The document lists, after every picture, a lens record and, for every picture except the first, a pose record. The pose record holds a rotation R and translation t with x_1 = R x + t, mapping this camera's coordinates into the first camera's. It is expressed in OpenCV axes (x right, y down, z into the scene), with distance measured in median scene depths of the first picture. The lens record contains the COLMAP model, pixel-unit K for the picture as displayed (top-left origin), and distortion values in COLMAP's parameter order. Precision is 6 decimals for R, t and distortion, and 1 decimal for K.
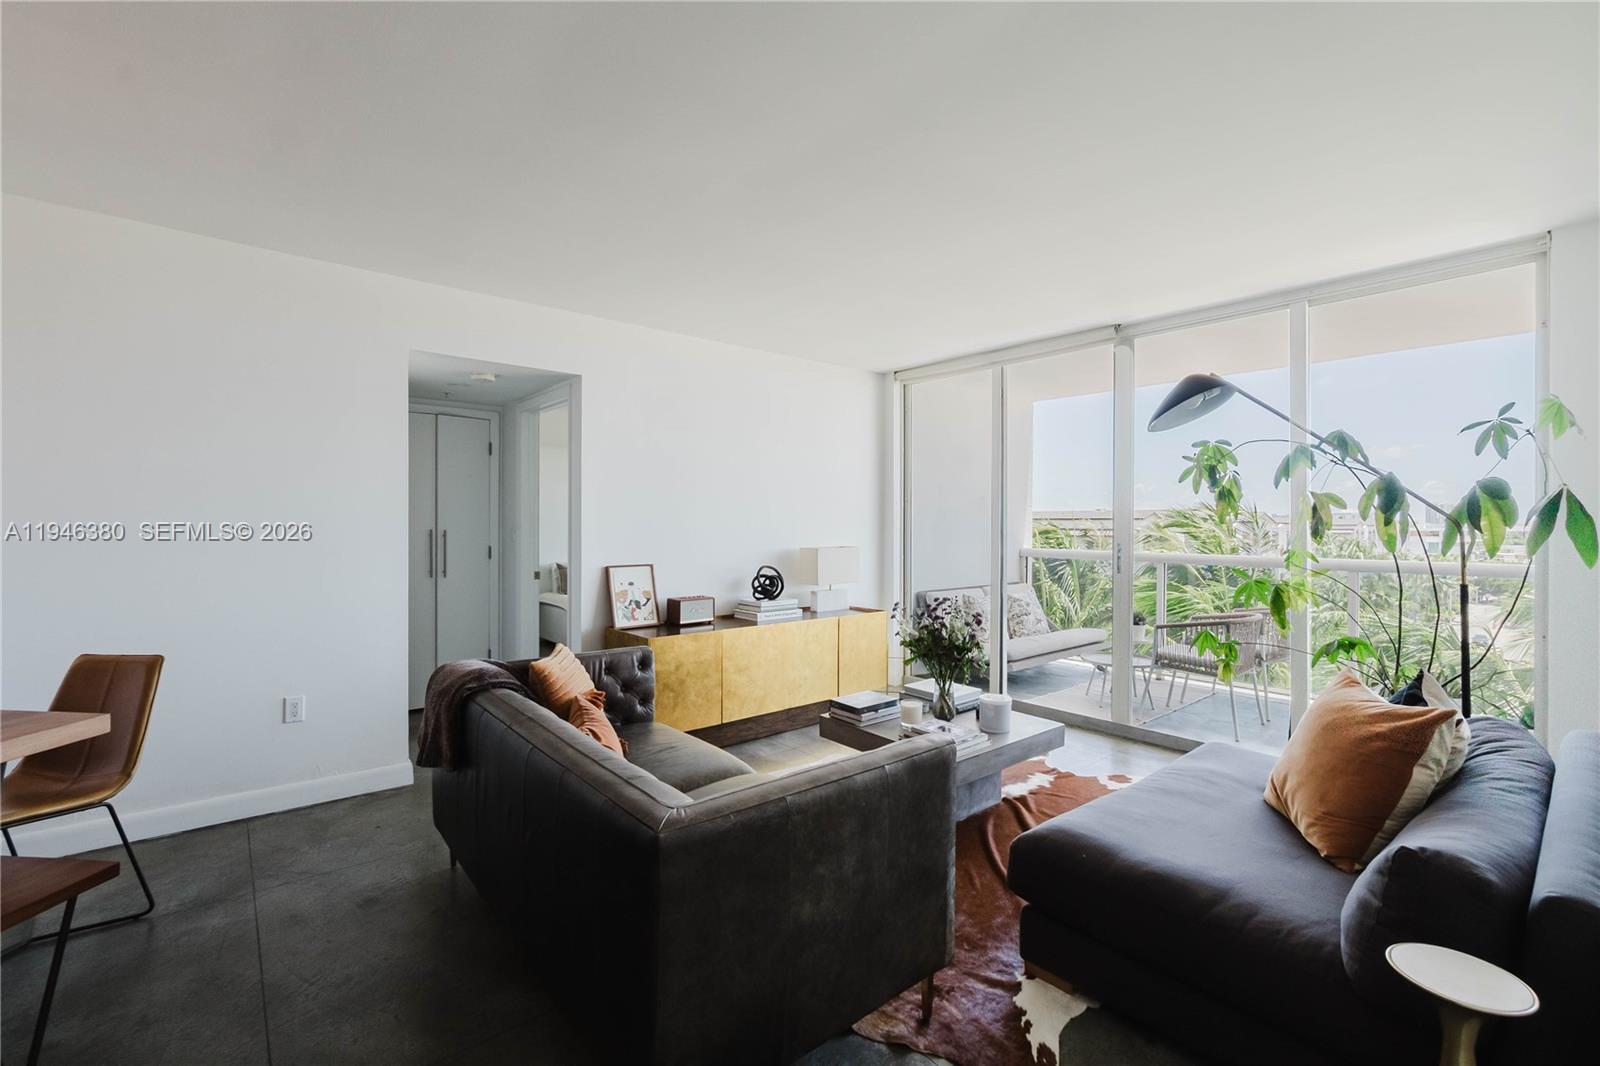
lens RADIAL K [[692.9, 0, 803.0], [0, 692.9, 507.5], [0, 0, 1]] dist [0.008306, -0.000391]
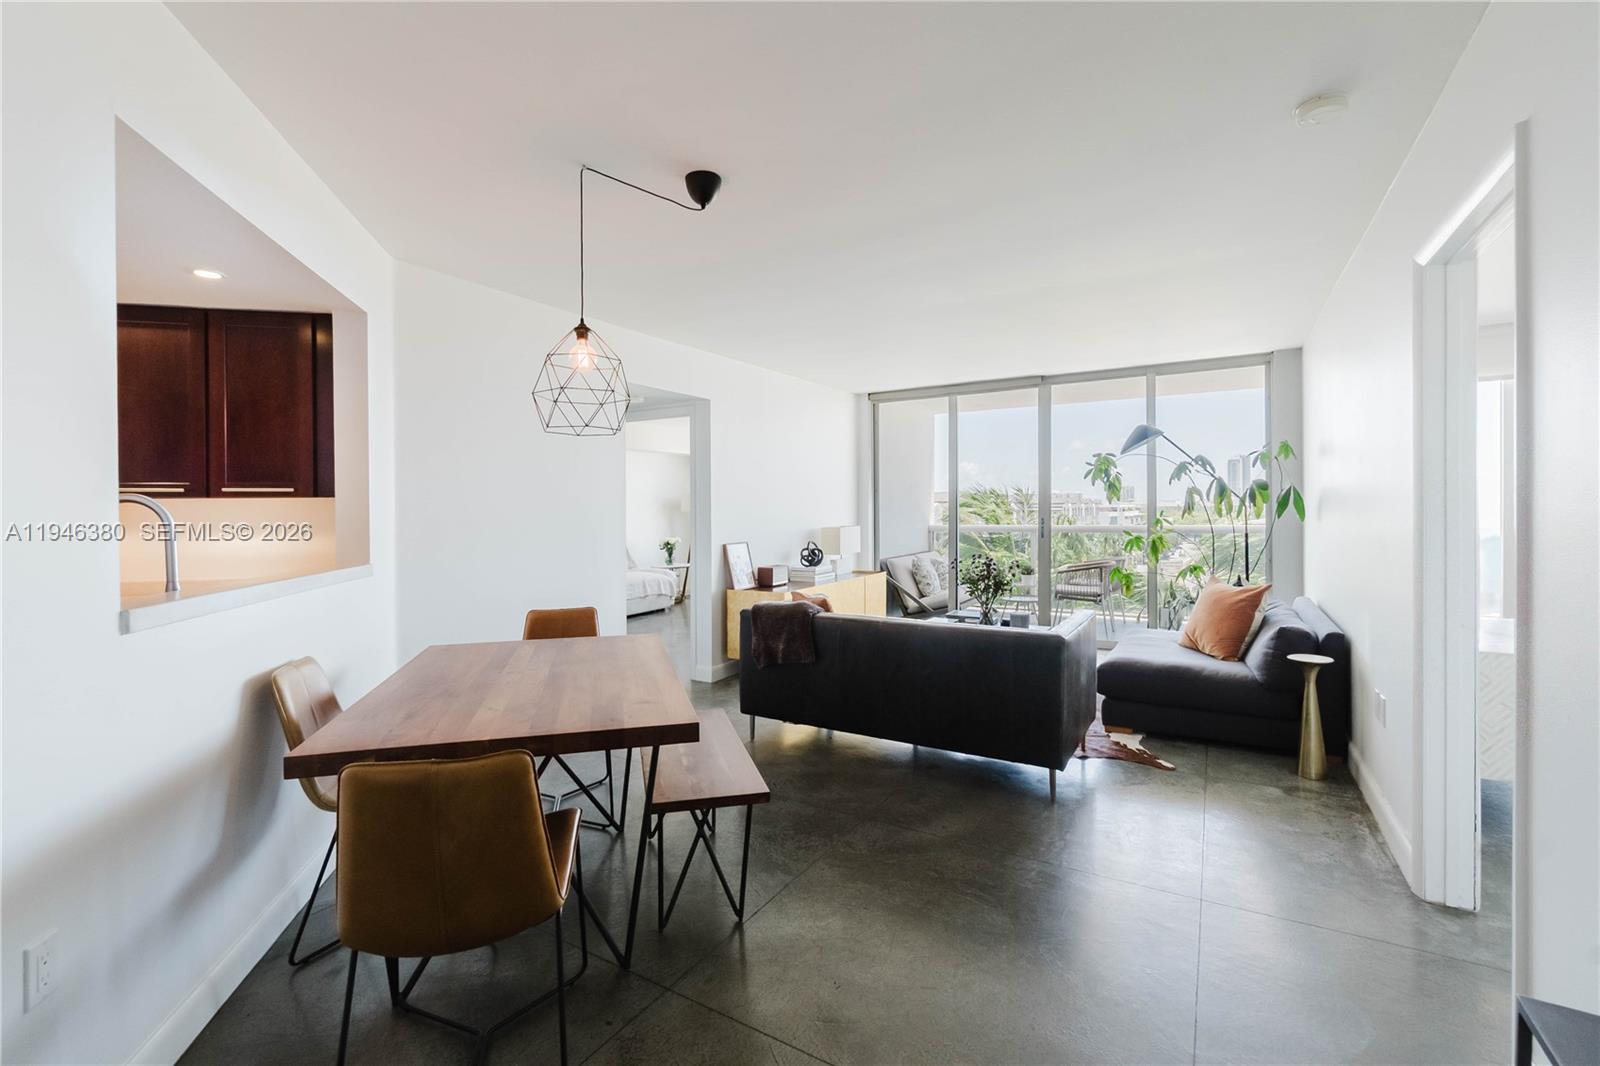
lens RADIAL K [[692.9, 0, 803.0], [0, 692.9, 507.5], [0, 0, 1]] dist [0.008306, -0.000391]
pose [[0.945117, -0.018095, 0.326231, -0.601623], [0.010990, 0.999661, 0.023611, -0.014782], [-0.326548, -0.018730, 0.944995, -0.307800]]
